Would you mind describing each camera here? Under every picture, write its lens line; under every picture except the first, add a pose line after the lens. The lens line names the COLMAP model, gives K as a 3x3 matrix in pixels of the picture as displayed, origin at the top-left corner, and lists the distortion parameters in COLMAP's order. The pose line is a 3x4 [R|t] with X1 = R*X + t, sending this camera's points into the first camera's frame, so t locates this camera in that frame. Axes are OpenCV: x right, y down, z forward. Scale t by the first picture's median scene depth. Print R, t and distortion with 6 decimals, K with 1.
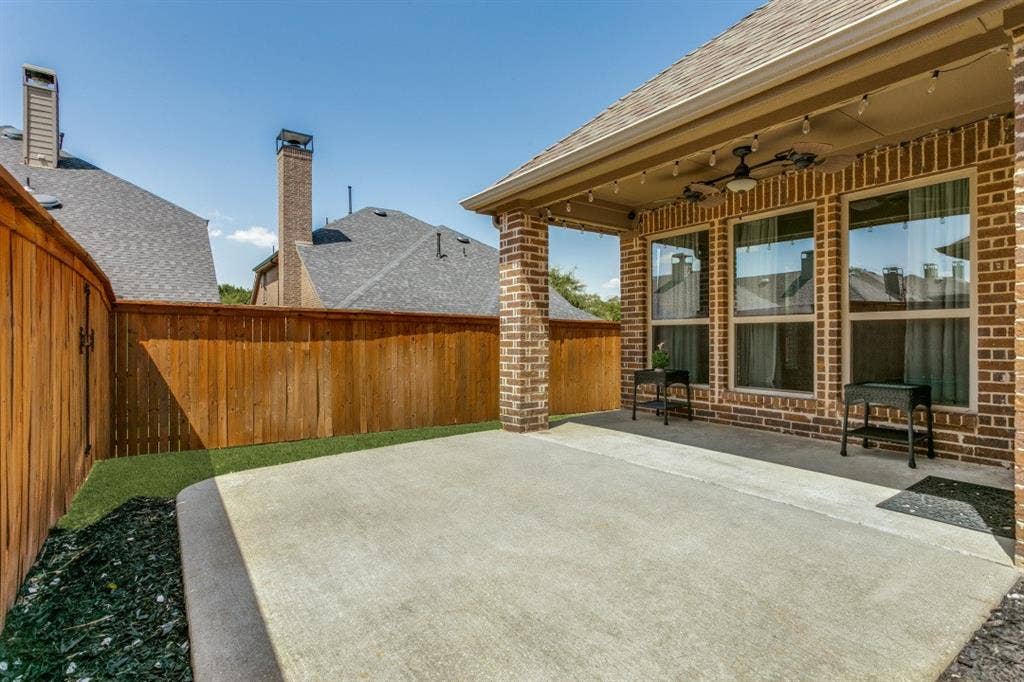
lens RADIAL K [[488.2, 0, 506.1], [0, 488.2, 338.3], [0, 0, 1]] dist [0.001881, 0.001757]
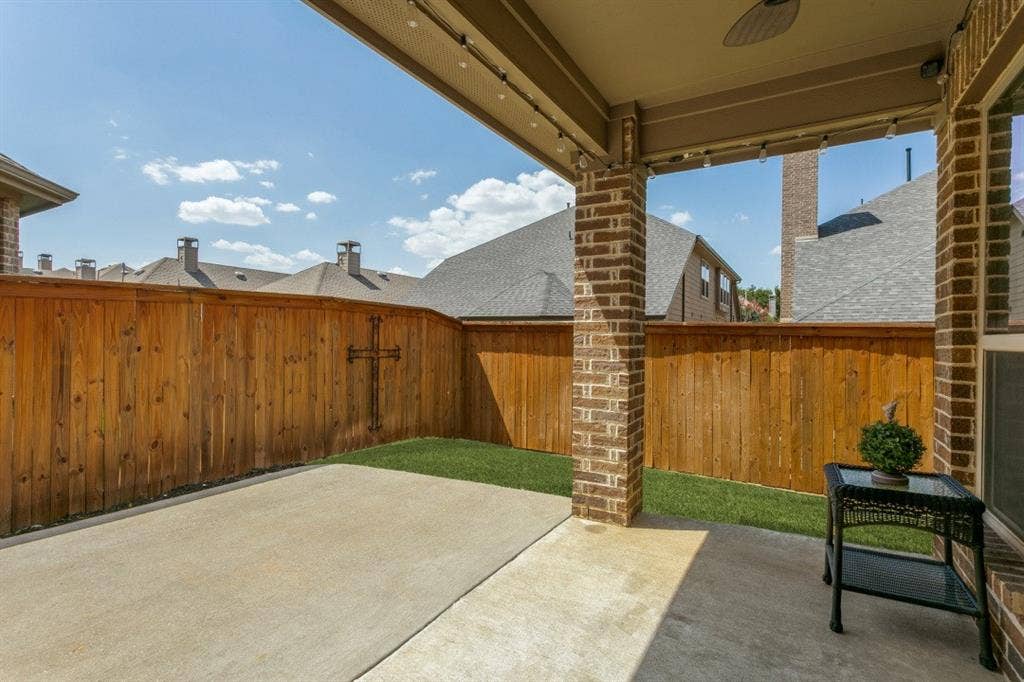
lens RADIAL K [[488.2, 0, 518.8], [0, 488.2, 341.8], [0, 0, 1]] dist [0.001881, 0.001757]
pose [[0.428343, 0.007723, -0.903583, 0.566062], [-0.010365, 0.999940, 0.003634, -0.035895], [0.903557, 0.007809, 0.428397, 0.645593]]
